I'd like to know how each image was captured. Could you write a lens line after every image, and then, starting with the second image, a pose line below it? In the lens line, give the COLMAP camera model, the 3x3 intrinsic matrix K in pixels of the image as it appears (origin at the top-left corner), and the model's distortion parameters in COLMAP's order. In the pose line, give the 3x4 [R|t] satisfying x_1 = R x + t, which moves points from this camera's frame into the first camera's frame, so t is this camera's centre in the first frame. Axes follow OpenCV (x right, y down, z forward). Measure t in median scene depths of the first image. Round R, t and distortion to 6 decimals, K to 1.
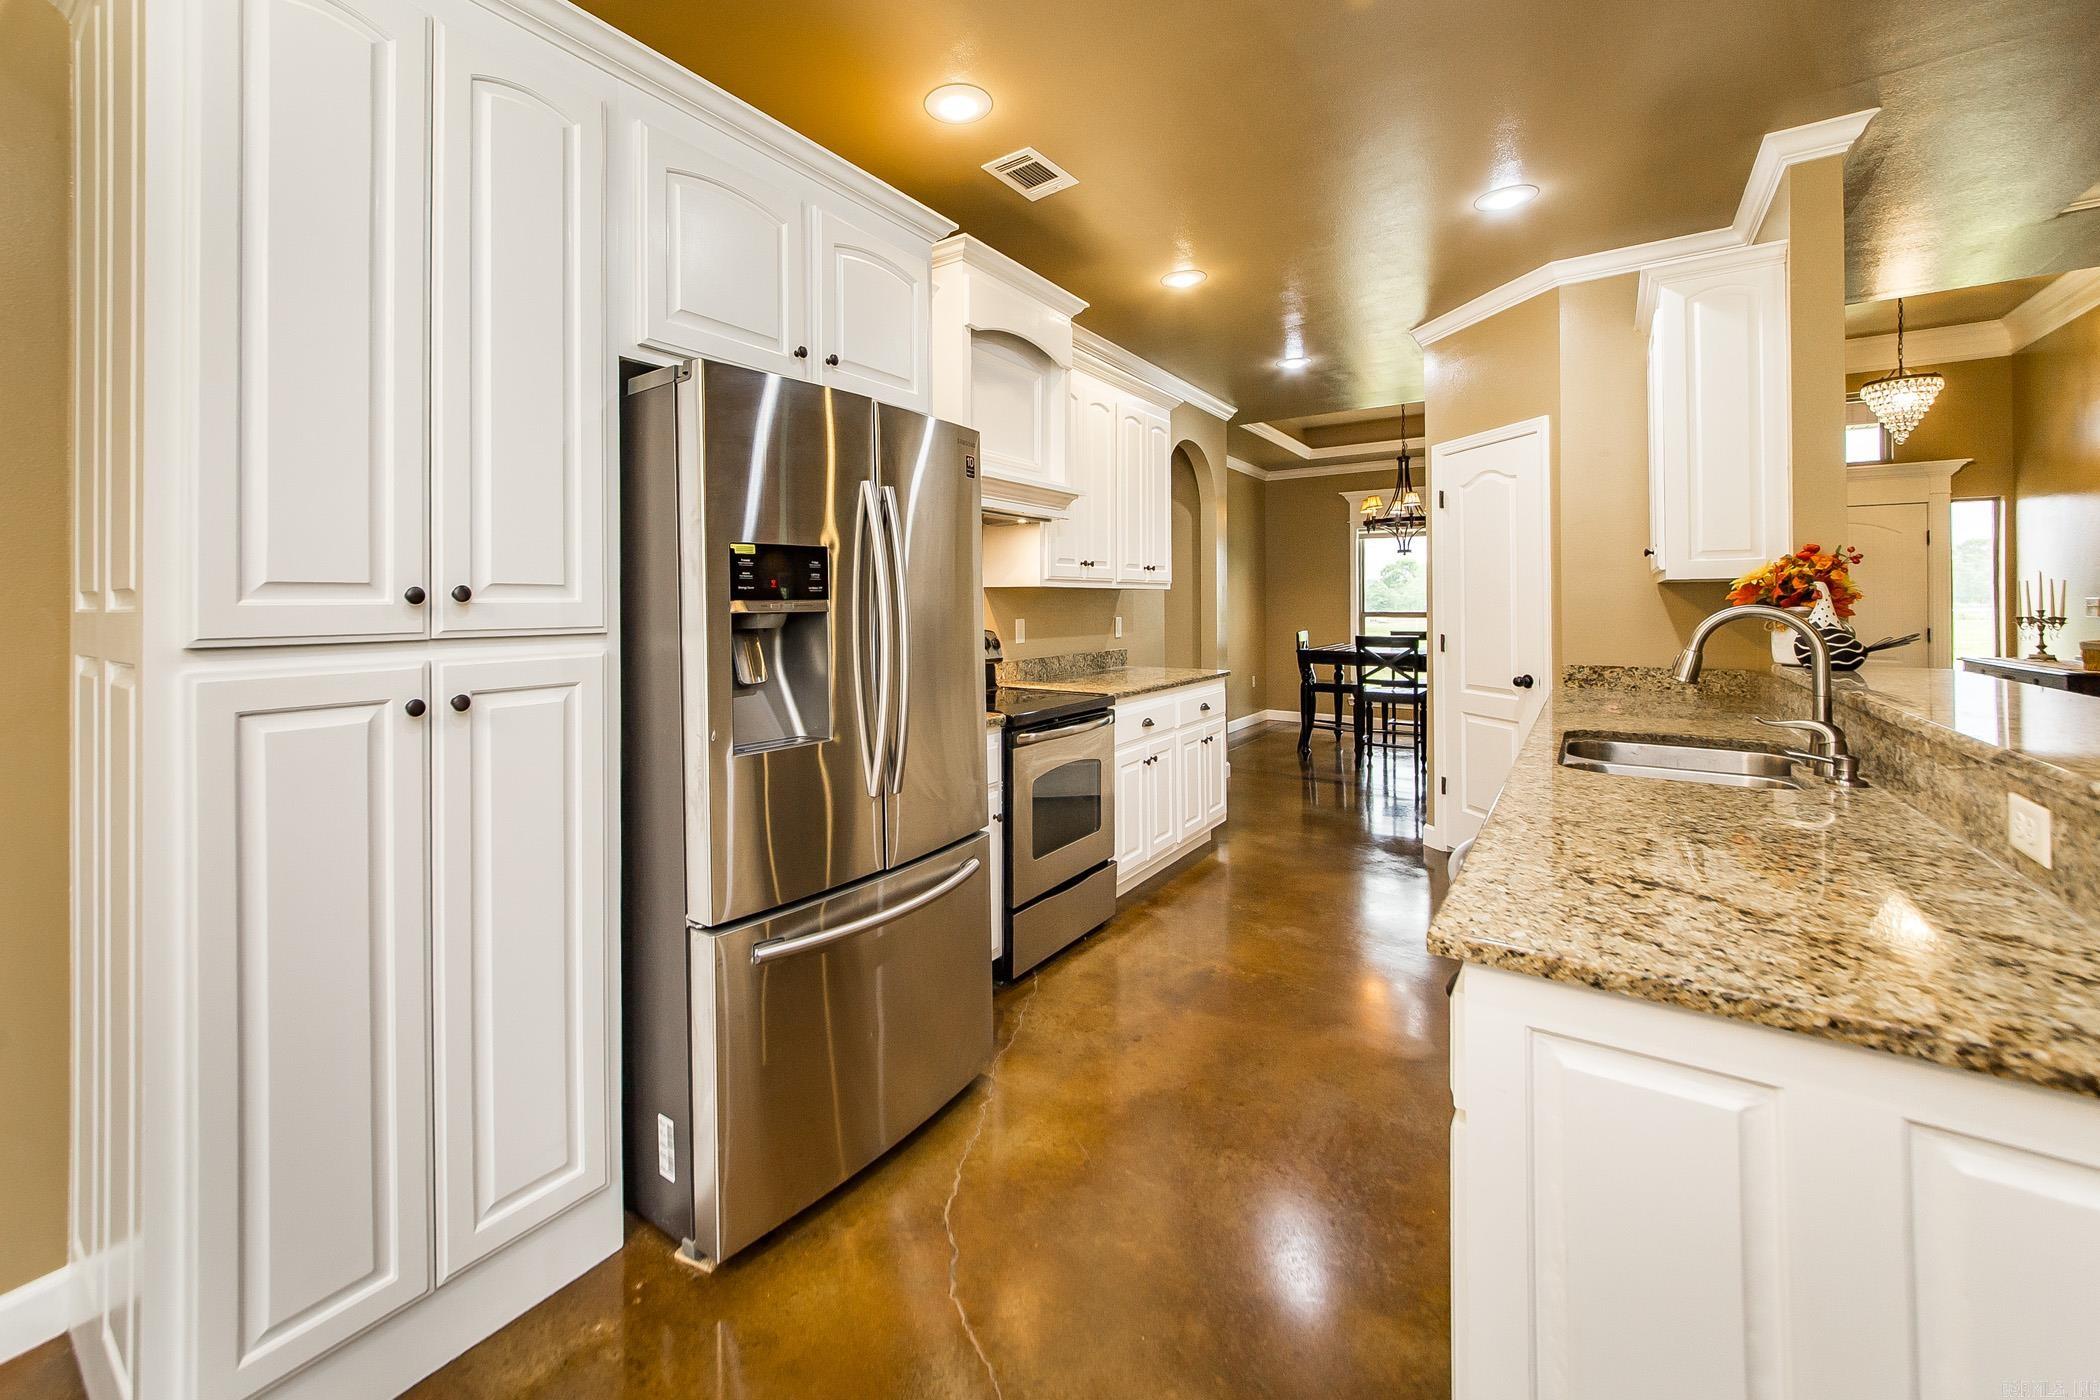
lens RADIAL K [[822.2, 0, 952.1], [0, 822.2, 597.6], [0, 0, 1]] dist [-0.008251, 0.000858]
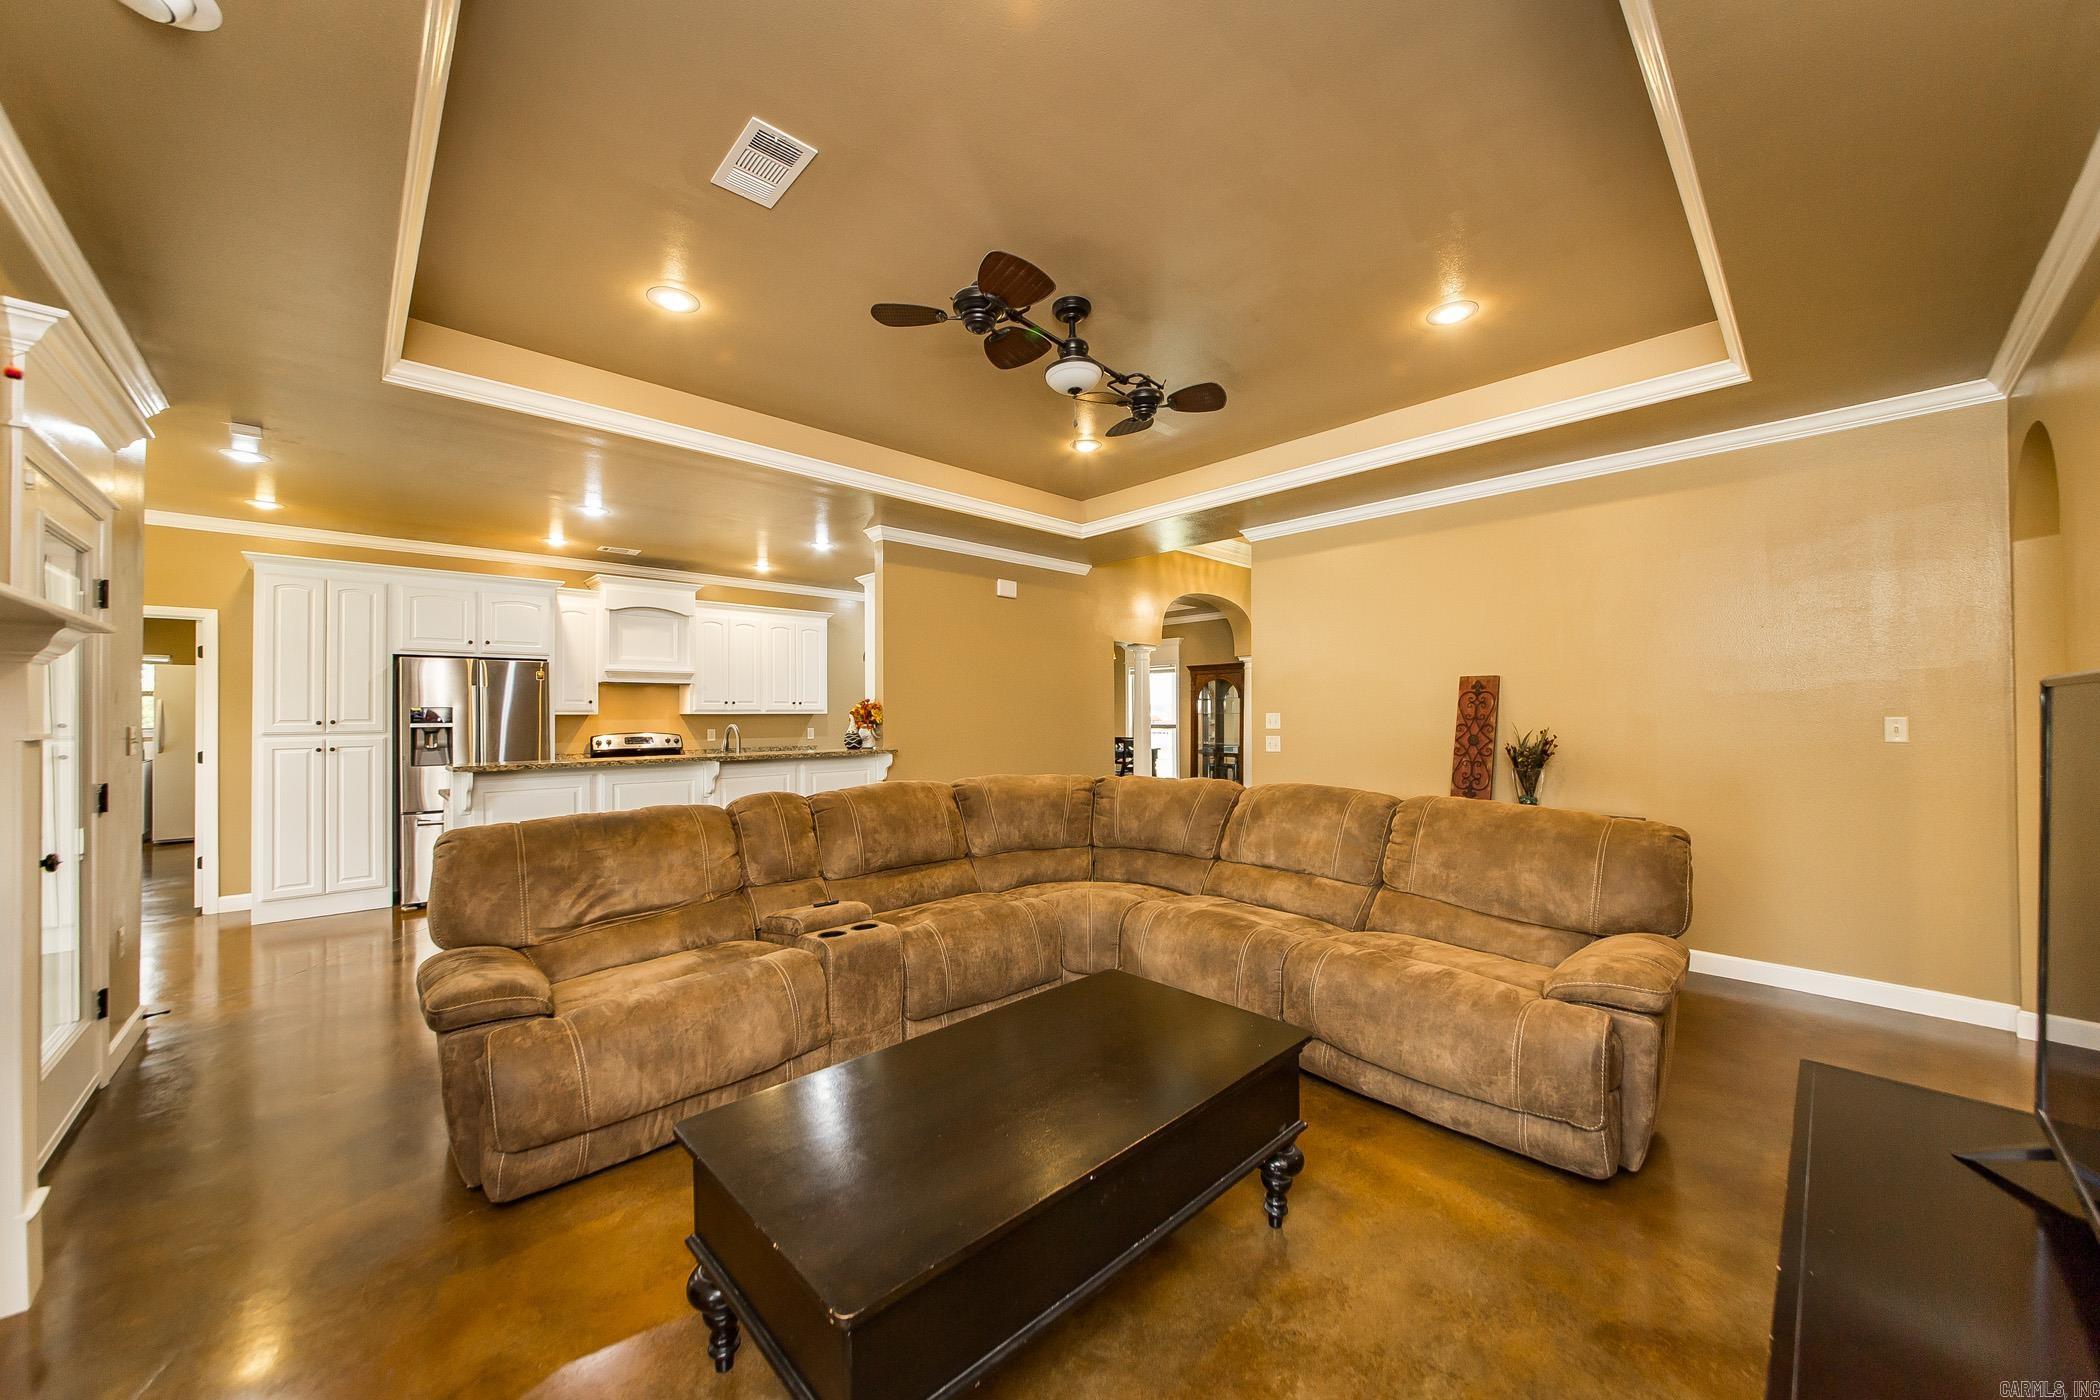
lens RADIAL K [[735.5, 0, 1036.8], [0, 735.5, 714.7], [0, 0, 1]] dist [-0.004606, 0.000053]
pose [[0.989166, -0.006626, -0.146648, 0.993802], [0.007011, 0.999973, 0.002111, -0.006963], [0.146630, -0.003116, 0.989186, -0.609240]]
